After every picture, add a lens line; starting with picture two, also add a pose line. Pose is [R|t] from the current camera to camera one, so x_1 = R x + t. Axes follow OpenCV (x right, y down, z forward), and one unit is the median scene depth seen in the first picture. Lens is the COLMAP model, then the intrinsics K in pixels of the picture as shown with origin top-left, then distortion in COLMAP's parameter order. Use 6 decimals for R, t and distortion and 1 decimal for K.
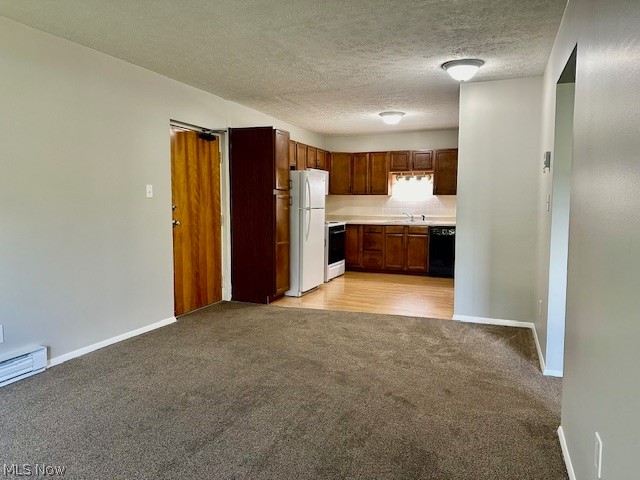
lens RADIAL K [[444.6, 0, 317.4], [0, 444.6, 233.9], [0, 0, 1]] dist [0.077002, -0.118020]
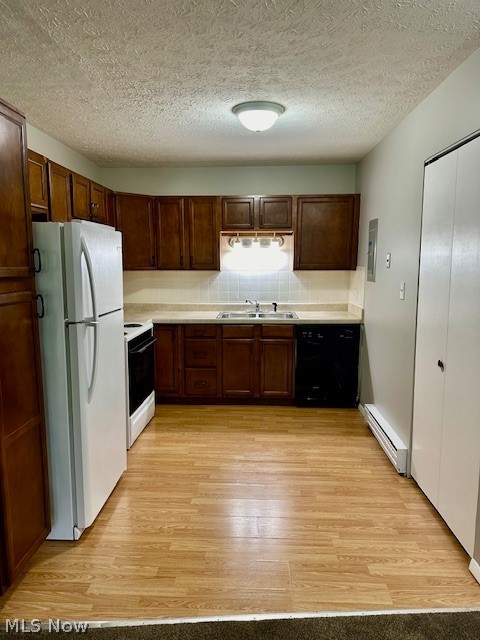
lens RADIAL K [[444.6, 0, 240.0], [0, 444.6, 320.0], [0, 0, 1]] dist [0.077002, -0.118020]
pose [[0.937287, -0.052591, 0.344569, -0.024560], [0.032903, 0.997487, 0.062742, -0.059336], [-0.347003, -0.047469, 0.936662, 0.440727]]
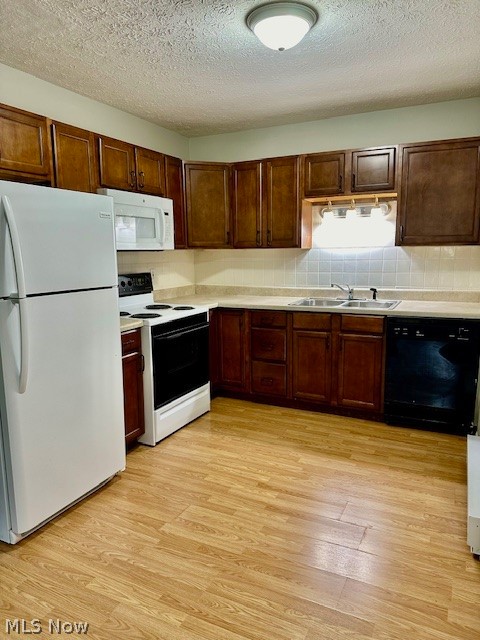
lens RADIAL K [[448.5, 0, 240.0], [0, 448.5, 320.0], [0, 0, 1]] dist [0.047873, -0.065318]
pose [[0.998174, -0.007765, -0.059906, 0.122753], [0.012648, 0.996587, 0.081570, -0.049808], [0.059068, -0.082179, 0.994866, 0.506678]]
